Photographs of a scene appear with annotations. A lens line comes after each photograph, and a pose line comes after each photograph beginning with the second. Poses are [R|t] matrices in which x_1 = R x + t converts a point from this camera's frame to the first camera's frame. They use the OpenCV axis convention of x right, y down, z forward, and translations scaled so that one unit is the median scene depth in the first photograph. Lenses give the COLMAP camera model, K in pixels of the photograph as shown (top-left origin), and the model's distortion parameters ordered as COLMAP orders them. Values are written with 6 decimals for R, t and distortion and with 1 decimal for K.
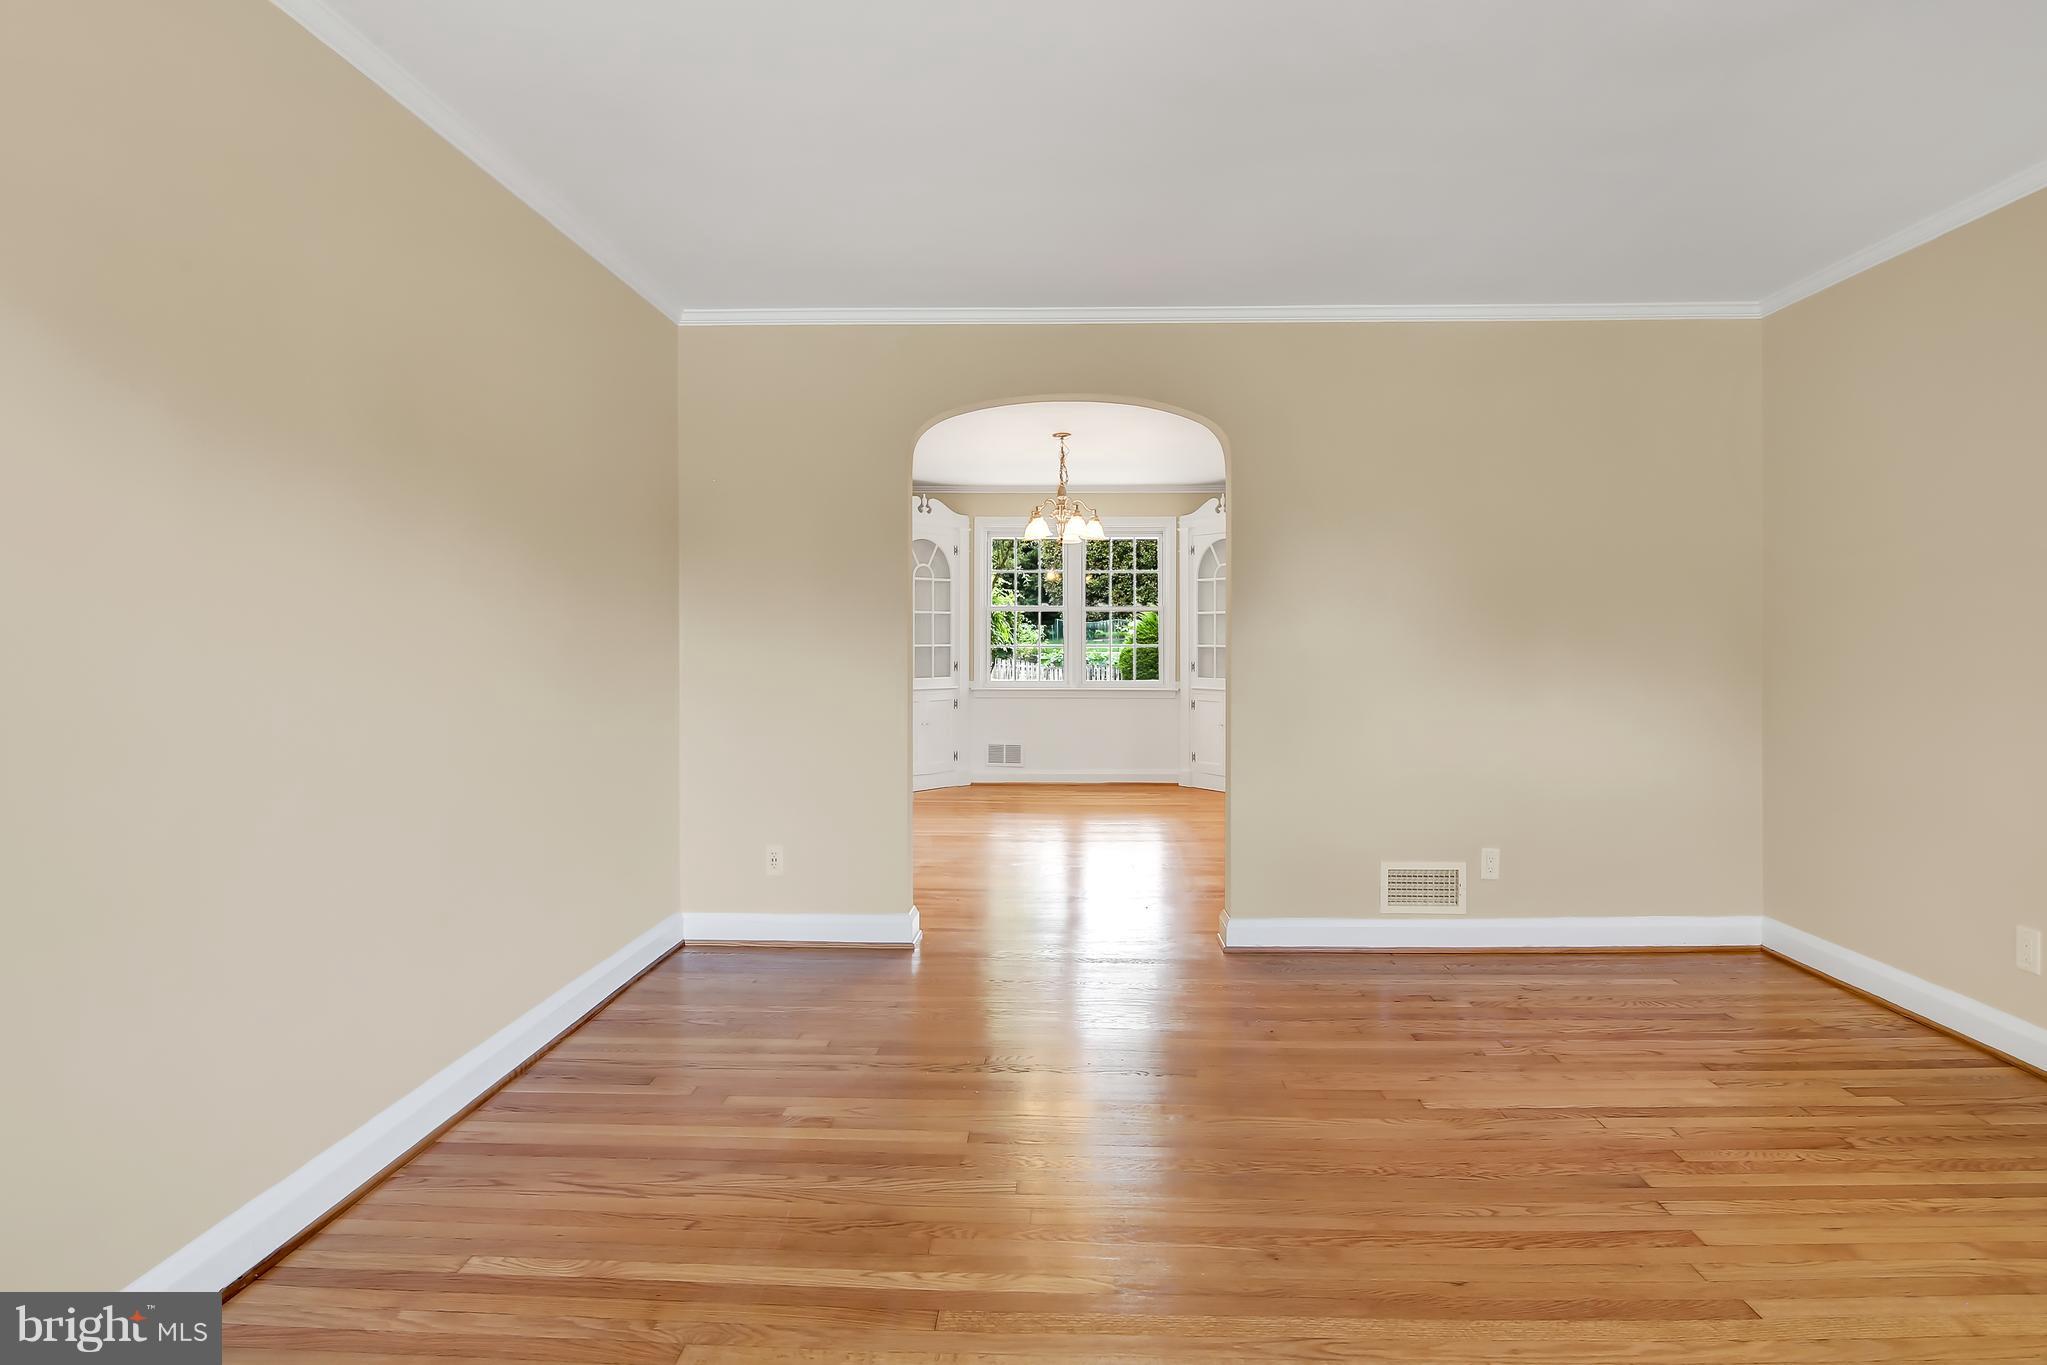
lens RADIAL K [[991.4, 0, 1014.3], [0, 991.4, 685.1], [0, 0, 1]] dist [-0.009570, 0.000642]
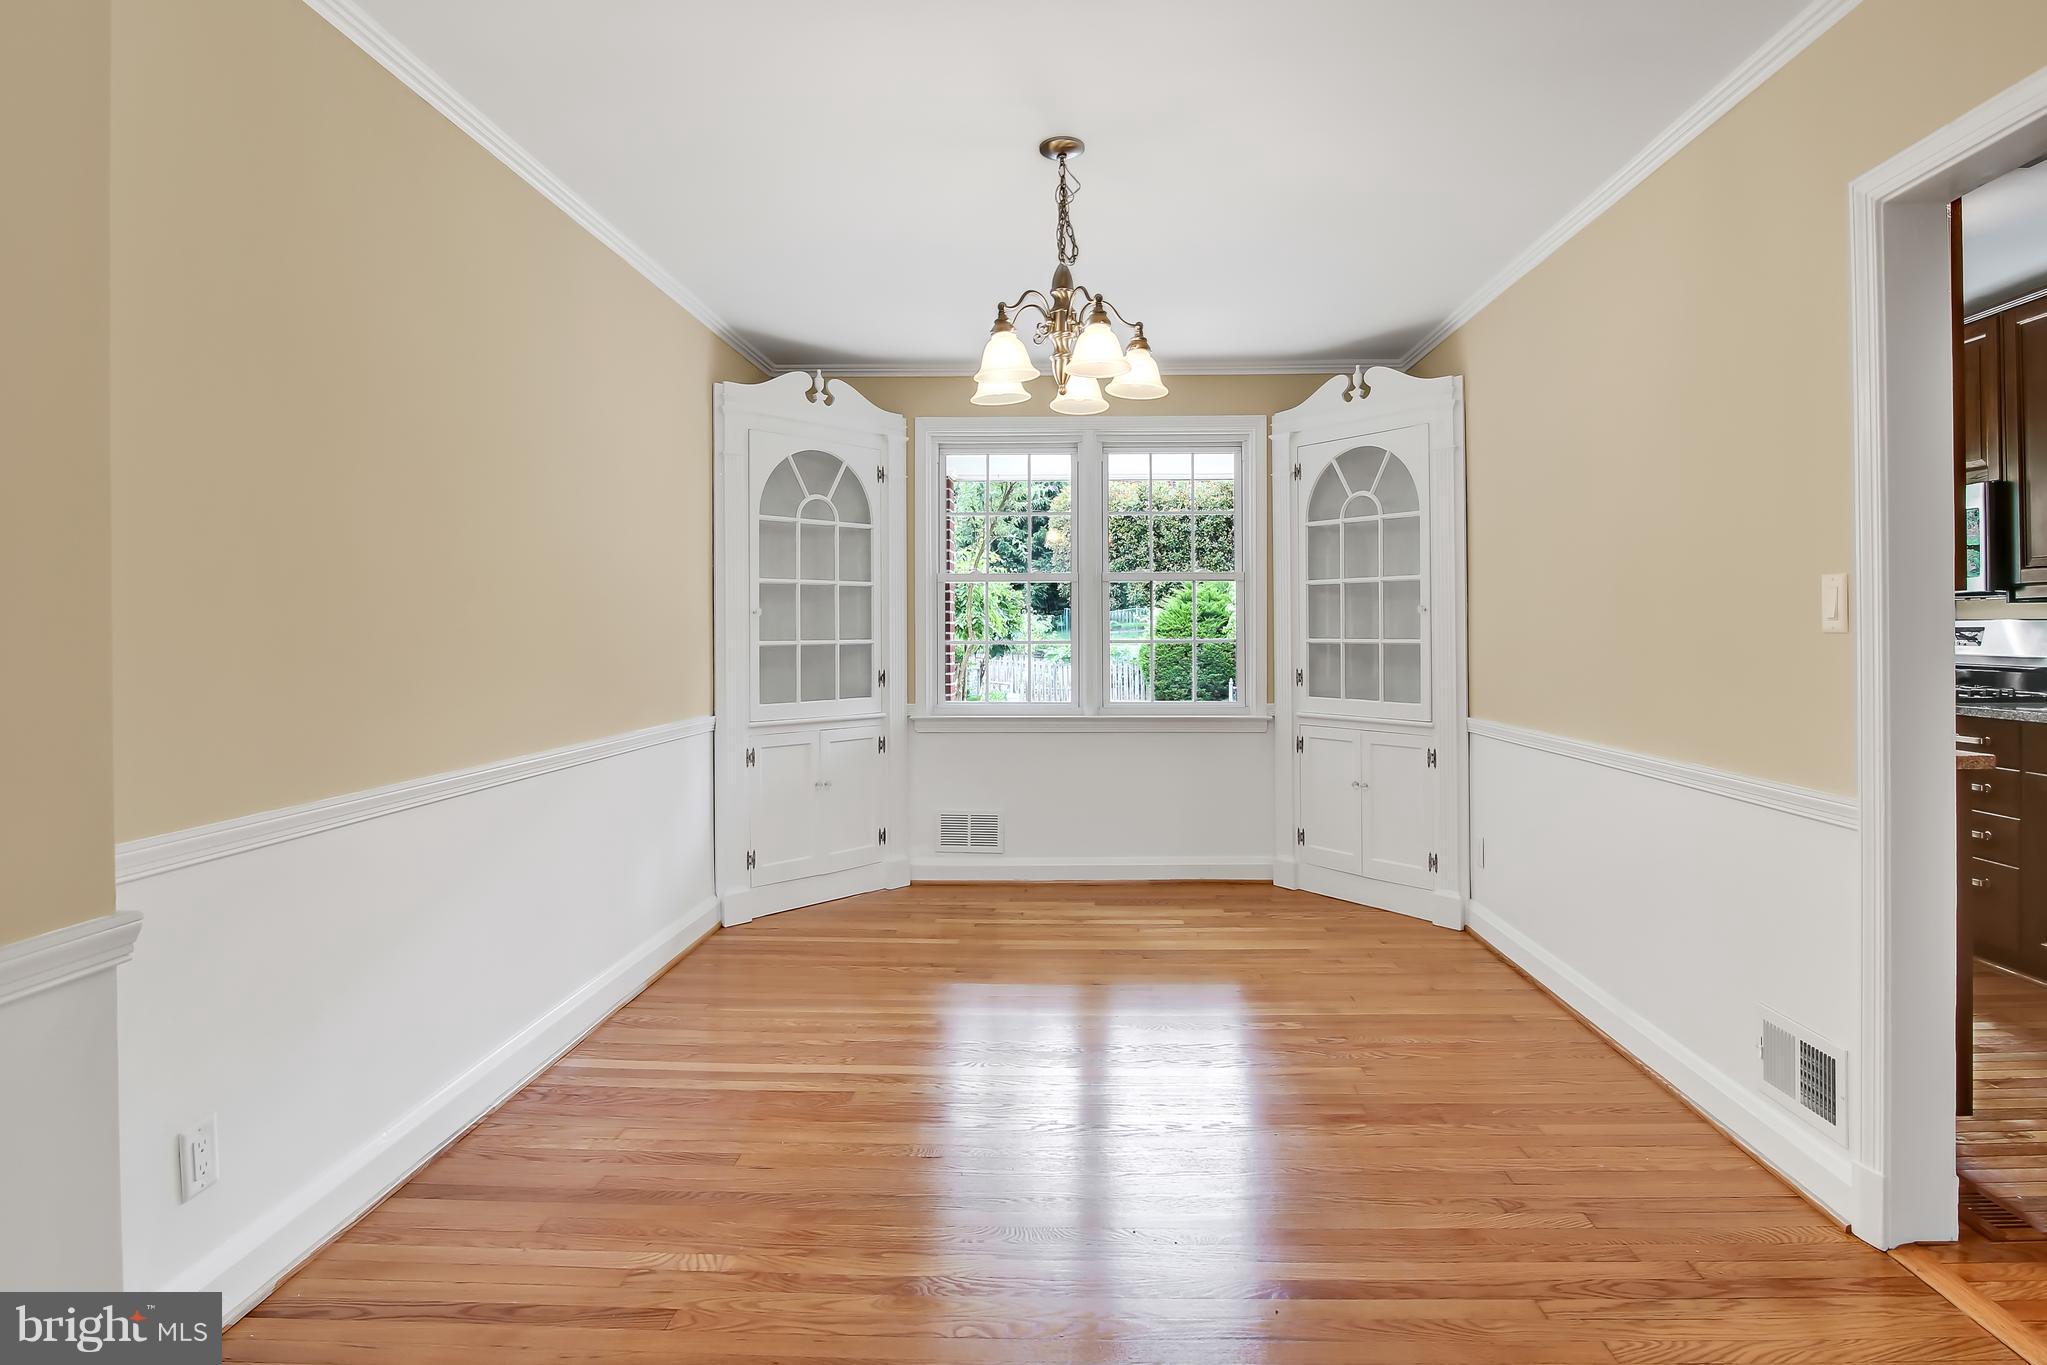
lens RADIAL K [[991.4, 0, 1049.9], [0, 991.4, 620.2], [0, 0, 1]] dist [-0.009570, 0.000642]
pose [[0.999689, -0.003138, 0.024759, 0.023607], [0.004560, 0.998331, -0.057568, -0.019331], [-0.024537, 0.057662, 0.998035, 0.434421]]
